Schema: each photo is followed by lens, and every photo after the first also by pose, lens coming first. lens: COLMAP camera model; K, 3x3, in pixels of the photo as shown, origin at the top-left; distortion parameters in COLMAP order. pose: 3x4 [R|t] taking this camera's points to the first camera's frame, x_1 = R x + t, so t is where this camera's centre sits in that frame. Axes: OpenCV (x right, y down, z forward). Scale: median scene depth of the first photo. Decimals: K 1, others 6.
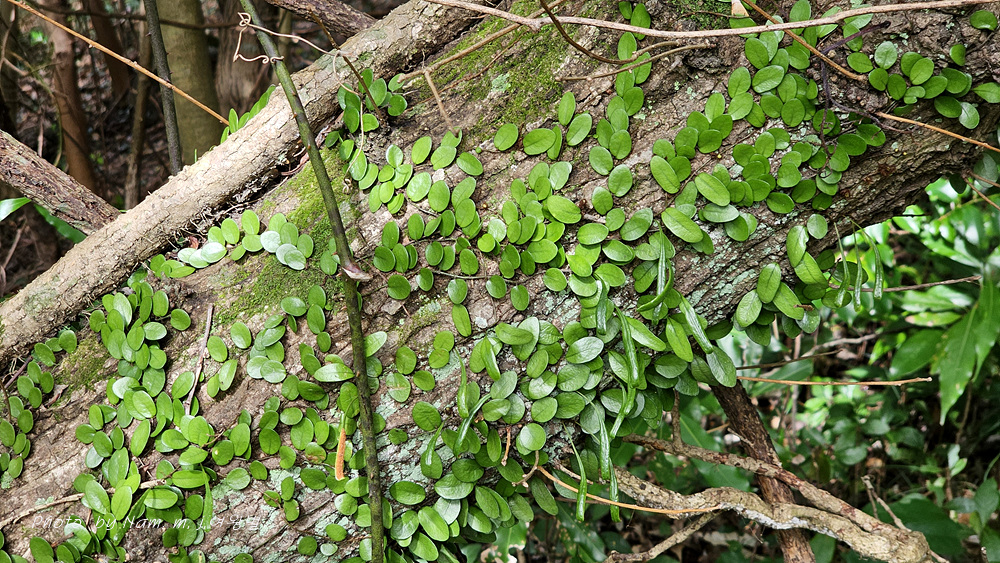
lens RADIAL K [[2065.6, 0, 500.0], [0, 2065.6, 281.5], [0, 0, 1]] dist [-0.393313, 3.935960]
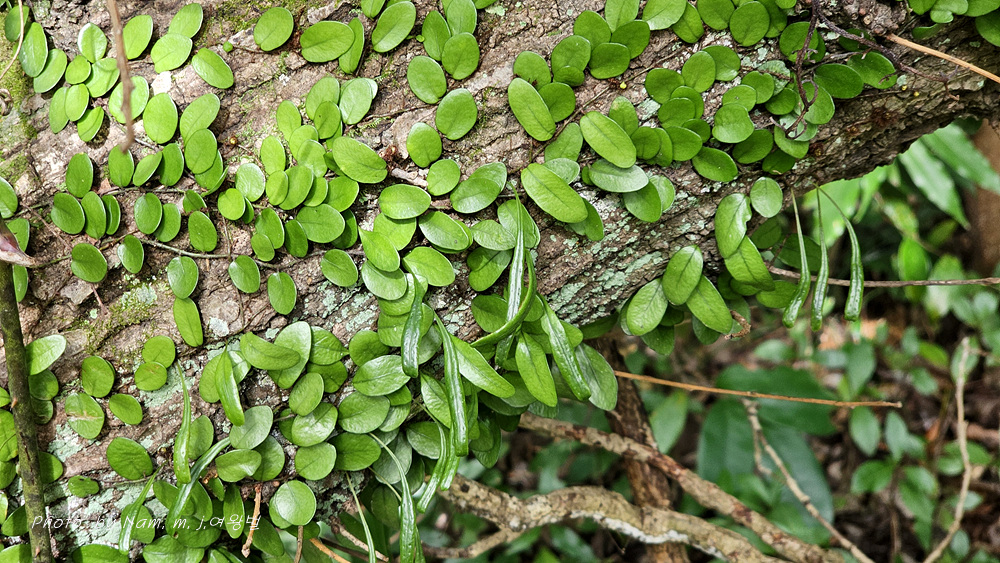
lens RADIAL K [[1950.5, 0, 500.0], [0, 1950.5, 281.5], [0, 0, 1]] dist [-0.637155, 5.973973]
pose [[0.994789, 0.051328, 0.088093, 0.022934], [-0.064202, 0.986575, 0.150157, -0.085222], [-0.079203, -0.155031, 0.984730, 0.422767]]
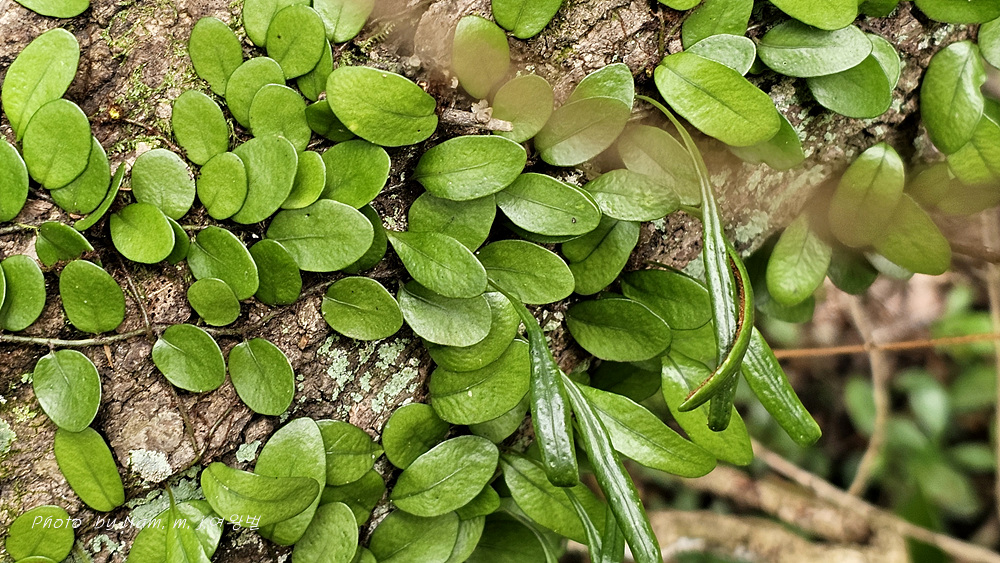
lens RADIAL K [[1885.7, 0, 457.3], [0, 1885.7, 243.9], [0, 0, 1]] dist [0.267471, -1.676113]
pose [[0.949398, -0.149406, 0.276262, -0.040581], [0.098836, 0.977041, 0.188738, -0.065982], [-0.298118, -0.151883, 0.942368, 0.701551]]
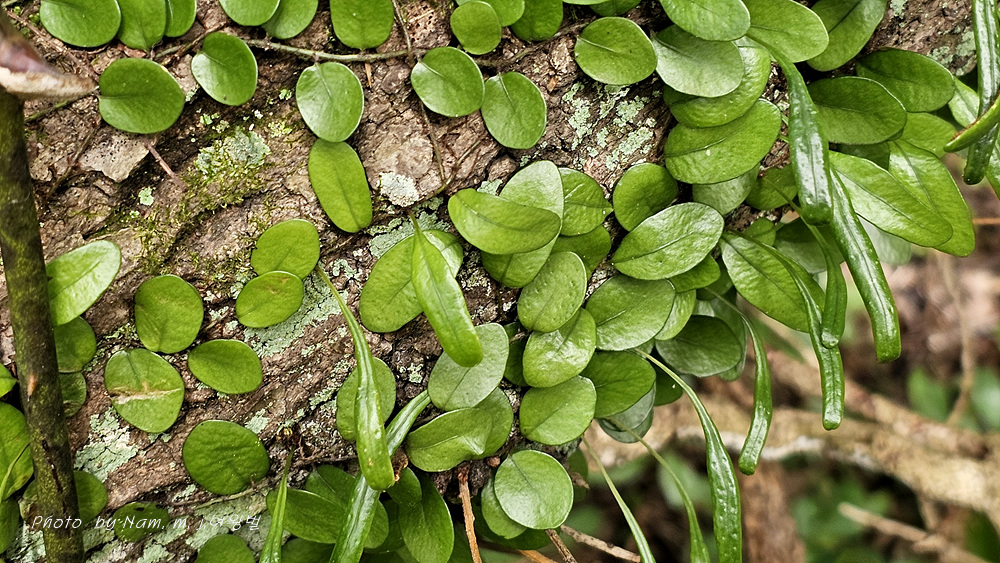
lens RADIAL K [[1885.7, 0, 457.3], [0, 1885.7, 243.9], [0, 0, 1]] dist [0.267471, -1.676113]
pose [[0.960649, -0.078353, 0.266485, -0.081263], [0.031390, 0.983868, 0.176123, -0.024754], [-0.275985, -0.160827, 0.947611, 0.701525]]
